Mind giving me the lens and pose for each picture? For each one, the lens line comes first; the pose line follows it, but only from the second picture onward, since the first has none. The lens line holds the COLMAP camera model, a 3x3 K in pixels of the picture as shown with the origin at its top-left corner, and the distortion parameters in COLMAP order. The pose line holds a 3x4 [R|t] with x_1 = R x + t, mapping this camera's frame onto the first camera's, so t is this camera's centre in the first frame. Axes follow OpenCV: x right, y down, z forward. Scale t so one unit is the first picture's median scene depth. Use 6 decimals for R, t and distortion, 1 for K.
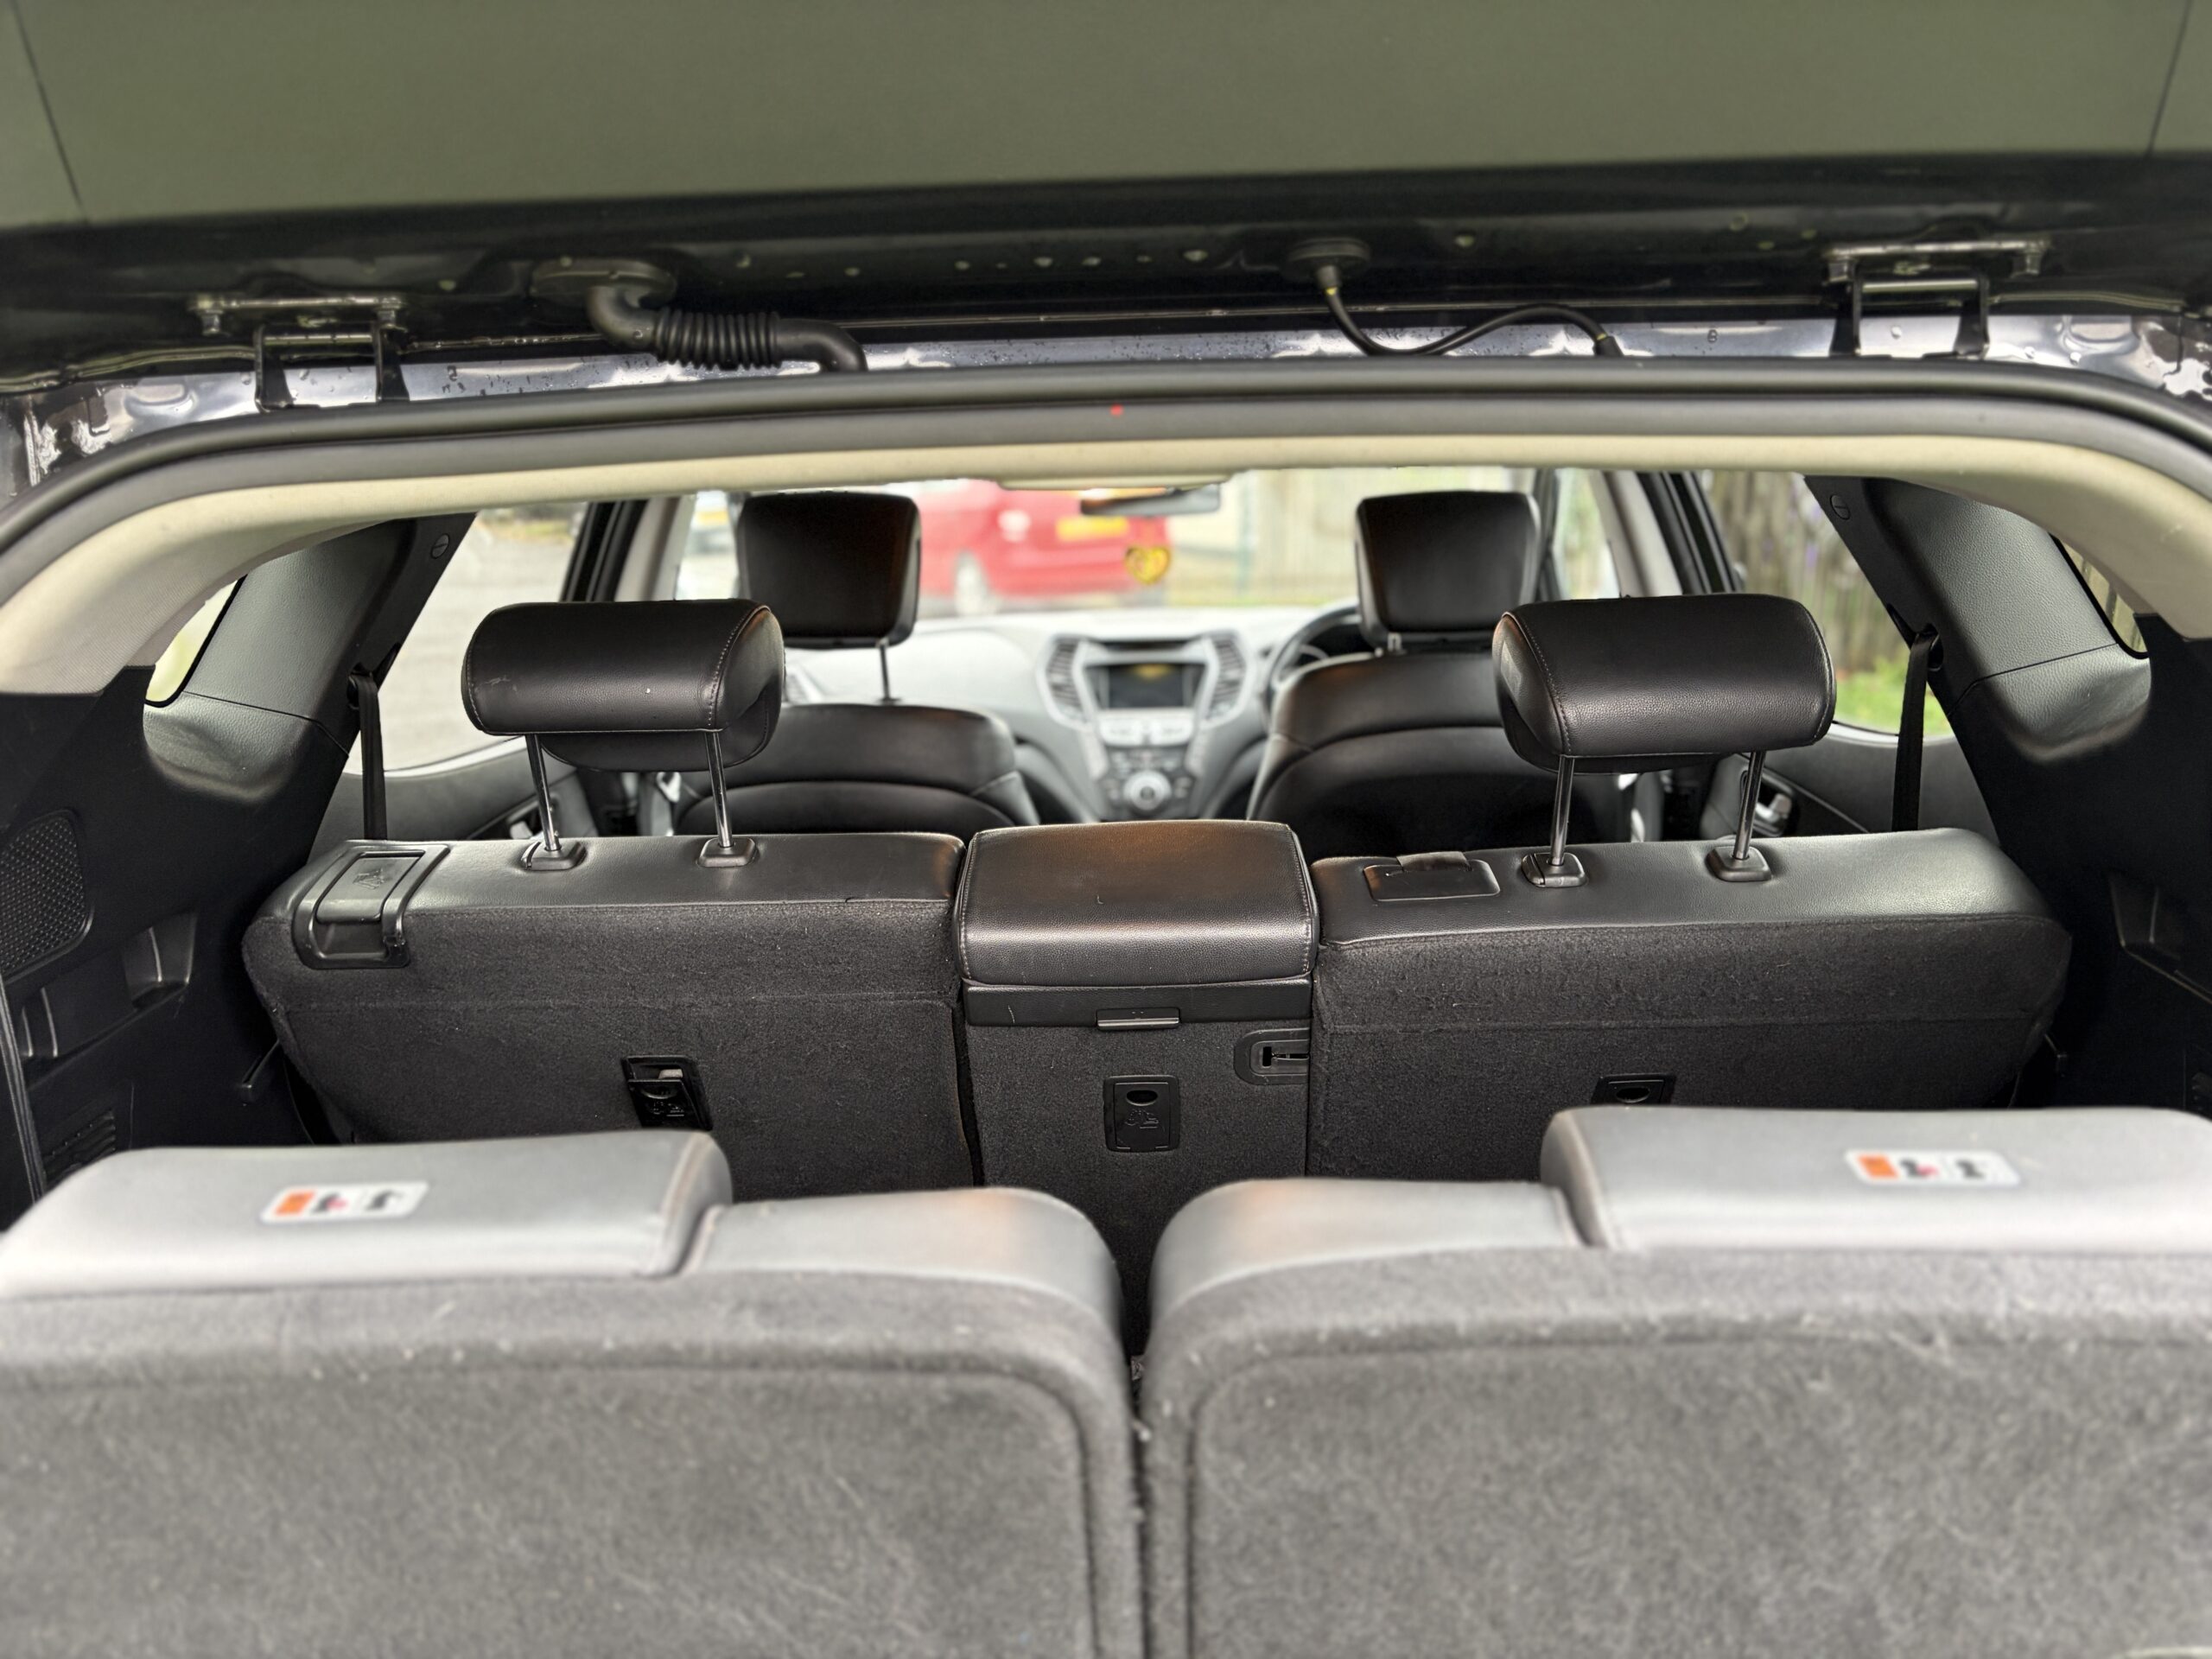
lens RADIAL K [[1657.7, 0, 1105.8], [0, 1657.7, 850.9], [0, 0, 1]] dist [0.032774, -0.046888]
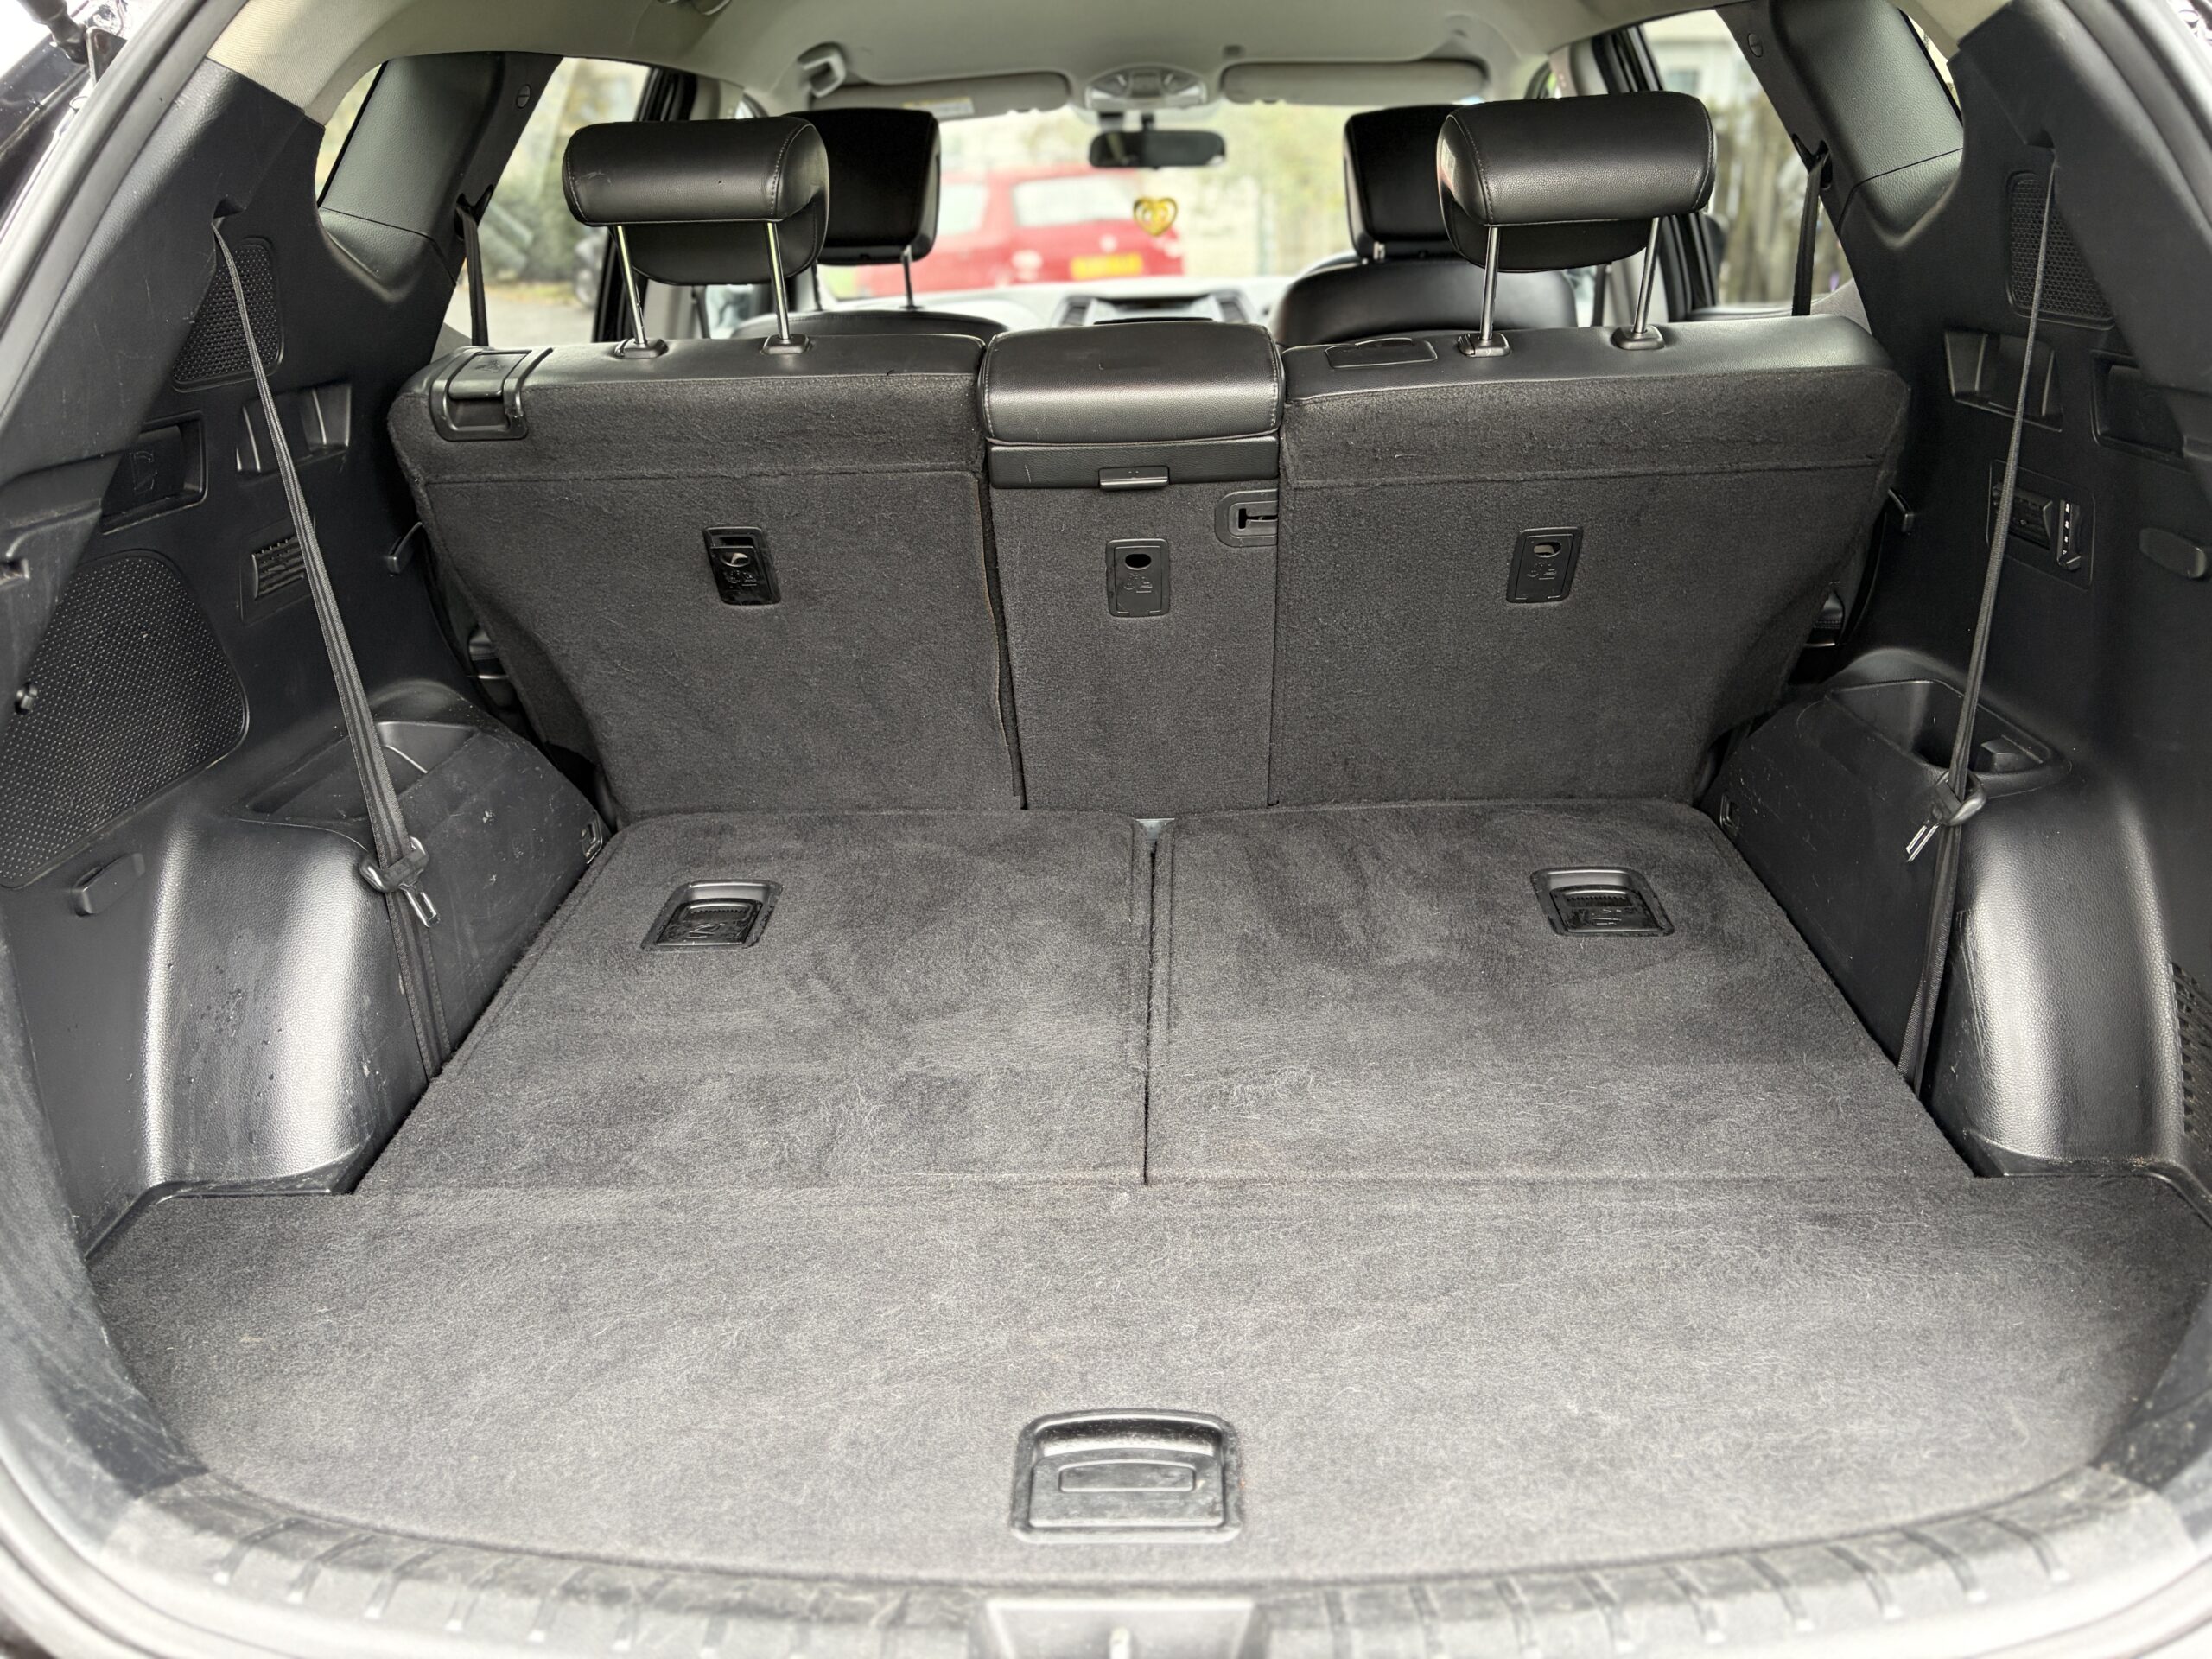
lens RADIAL K [[1657.7, 0, 1105.8], [0, 1657.7, 850.9], [0, 0, 1]] dist [0.032774, -0.046888]
pose [[0.999947, -0.001642, -0.010213, 0.011045], [0.002956, 0.991502, 0.130058, 0.216787], [0.009913, -0.130082, 0.991454, -0.231899]]
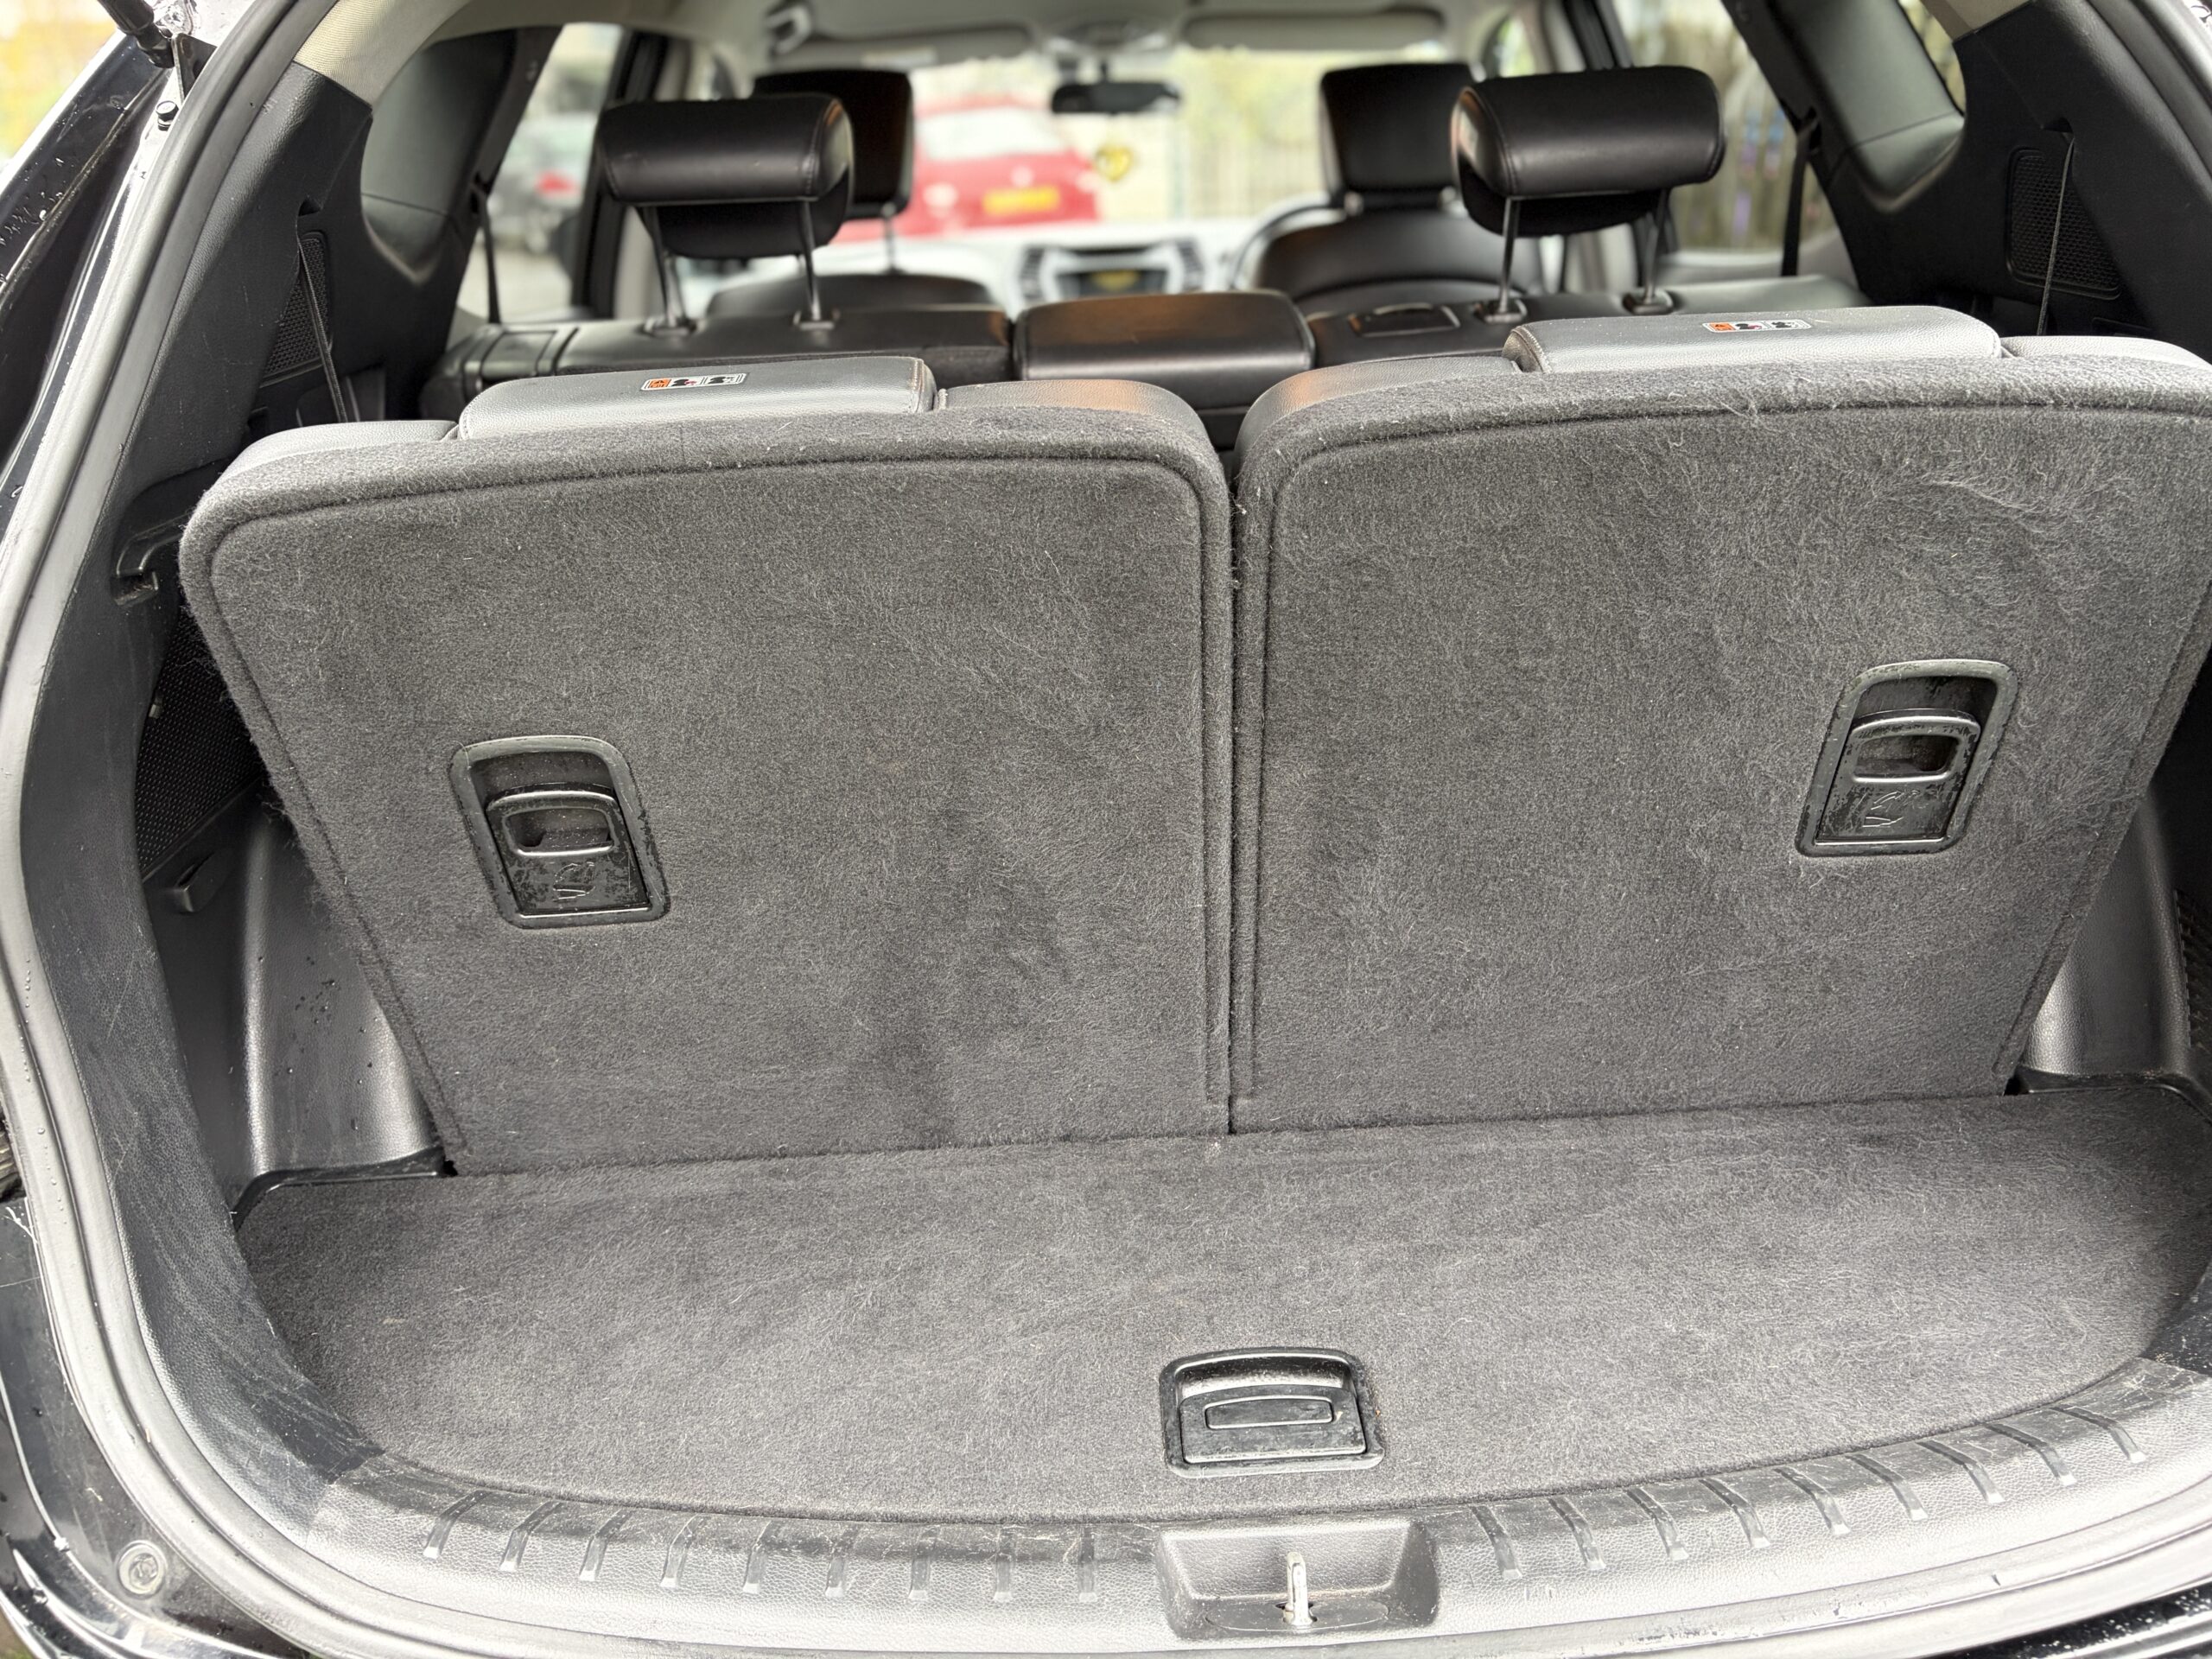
lens RADIAL K [[1657.9, 0, 1114.2], [0, 1657.9, 833.4], [0, 0, 1]] dist [0.030697, -0.047378]
pose [[0.998506, -0.034169, 0.042642, -0.082719], [0.026977, 0.986894, 0.159098, 0.191445], [-0.047520, -0.157710, 0.986341, -0.264889]]
